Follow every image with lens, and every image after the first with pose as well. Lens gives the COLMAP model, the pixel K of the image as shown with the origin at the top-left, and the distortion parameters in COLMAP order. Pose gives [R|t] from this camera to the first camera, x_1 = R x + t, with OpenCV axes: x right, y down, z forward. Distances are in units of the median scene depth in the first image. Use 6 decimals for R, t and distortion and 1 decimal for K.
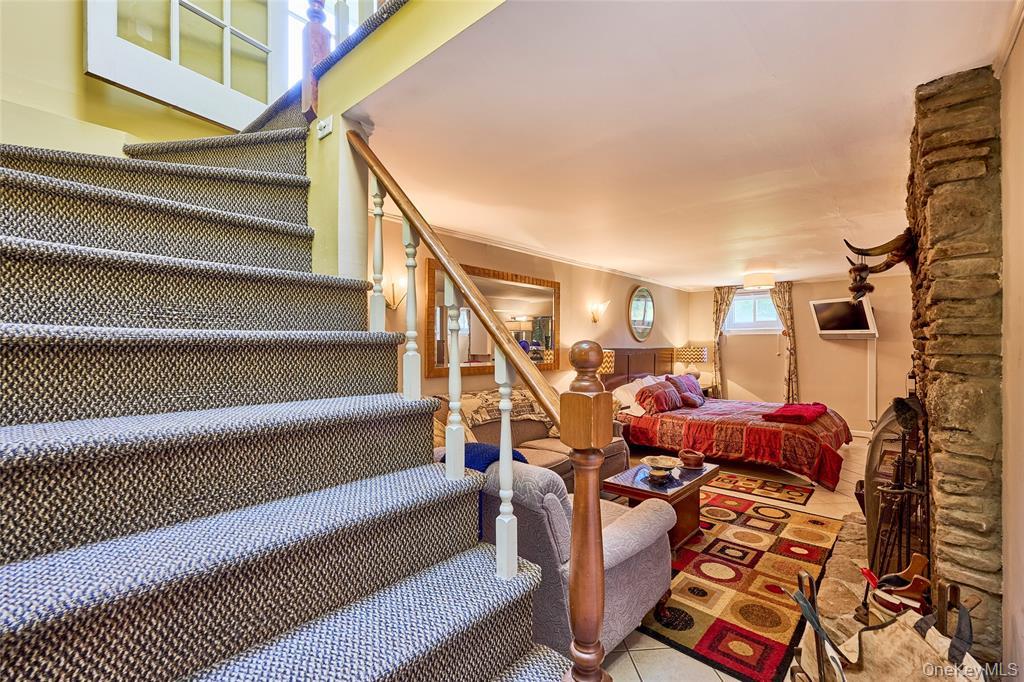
lens RADIAL K [[434.3, 0, 512.7], [0, 434.3, 344.2], [0, 0, 1]] dist [-0.001729, -0.000284]
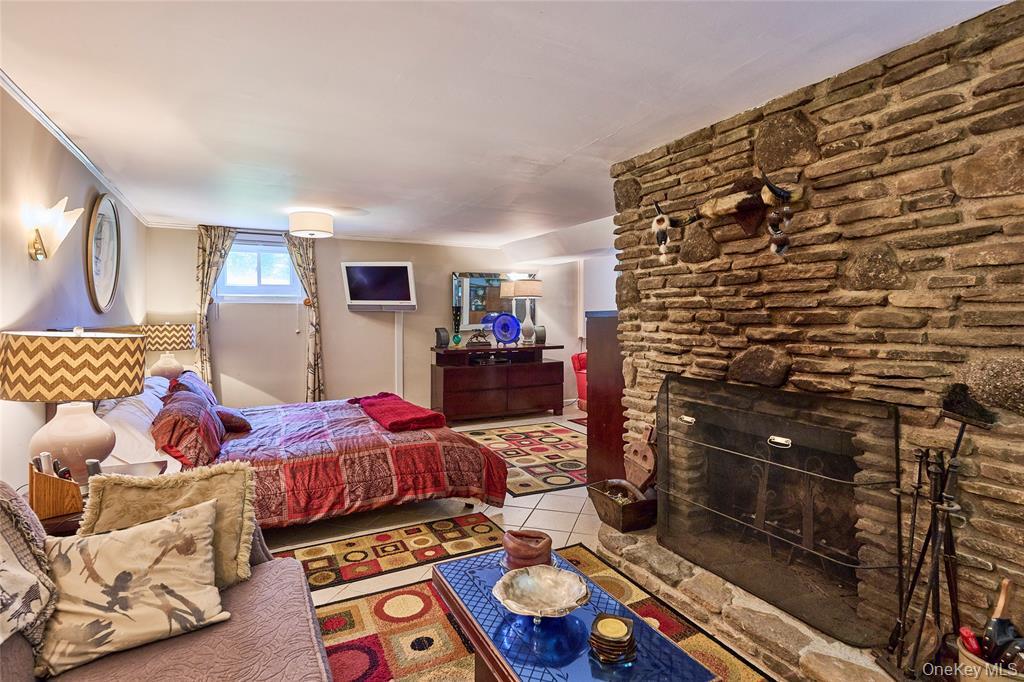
lens RADIAL K [[513.4, 0, 505.3], [0, 513.4, 314.4], [0, 0, 1]] dist [0.006592, 0.000415]
pose [[0.353191, 0.000128, 0.935551, -0.108376], [0.004509, 0.999988, -0.001839, -0.003589], [-0.935540, 0.004868, 0.353186, 0.597660]]
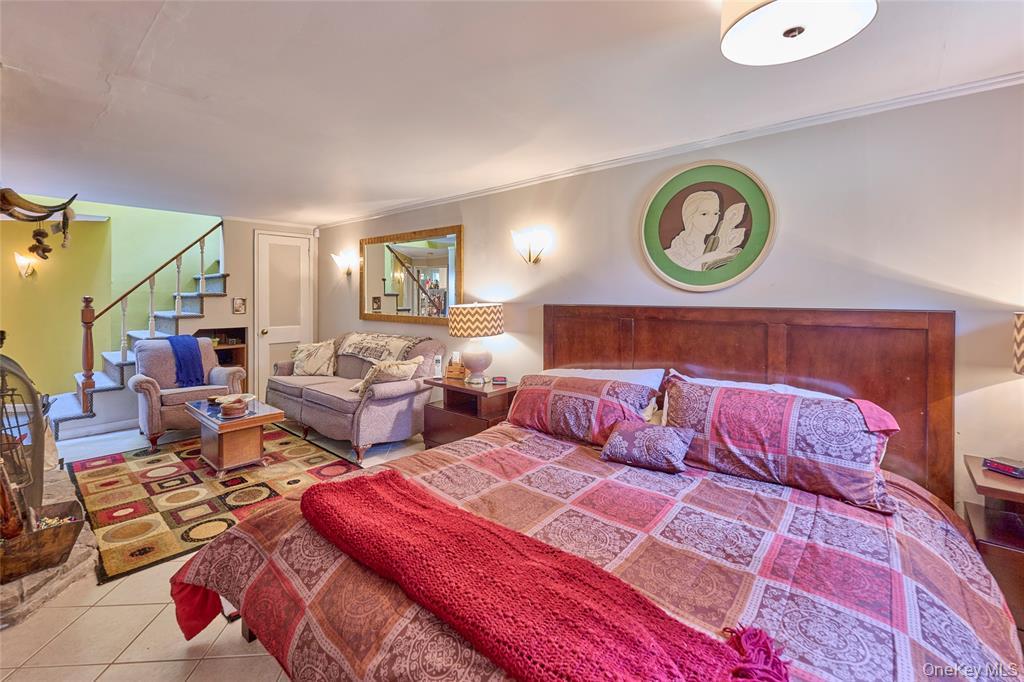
lens RADIAL K [[434.3, 0, 507.8], [0, 434.3, 295.6], [0, 0, 1]] dist [-0.001729, -0.000284]
pose [[0.033738, -0.002081, -0.999429, 1.195661], [0.000086, 0.999998, -0.002080, -0.001246], [0.999431, -0.000016, 0.033739, 1.318690]]
